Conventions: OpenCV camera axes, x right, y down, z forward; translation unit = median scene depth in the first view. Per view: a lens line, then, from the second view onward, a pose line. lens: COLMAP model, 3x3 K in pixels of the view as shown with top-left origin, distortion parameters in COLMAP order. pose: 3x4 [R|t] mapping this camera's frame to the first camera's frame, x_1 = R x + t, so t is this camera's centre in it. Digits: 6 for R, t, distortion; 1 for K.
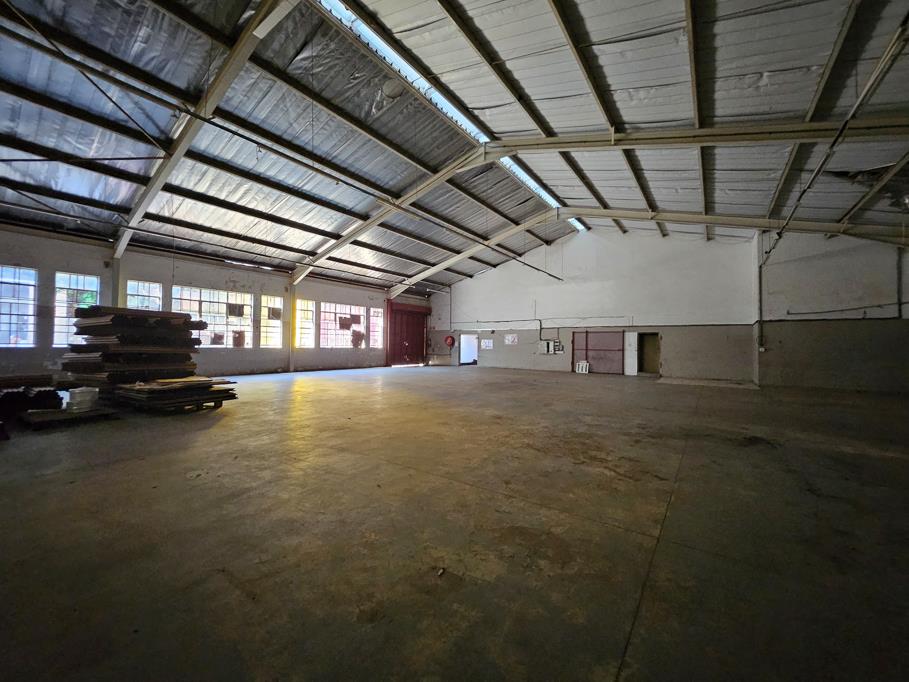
lens RADIAL K [[364.6, 0, 456.8], [0, 364.6, 342.8], [0, 0, 1]] dist [-0.000919, 0.000215]
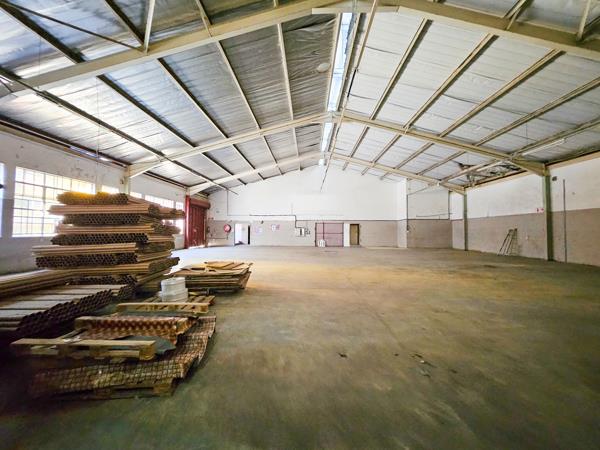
lens RADIAL K [[240.7, 0, 303.7], [0, 240.7, 224.7], [0, 0, 1]] dist [-0.000919, 0.000215]
pose [[0.832189, 0.006734, 0.554450, -0.389199], [0.003448, 0.999844, -0.017319, -0.002571], [-0.554481, 0.016324, 0.832036, 0.093800]]
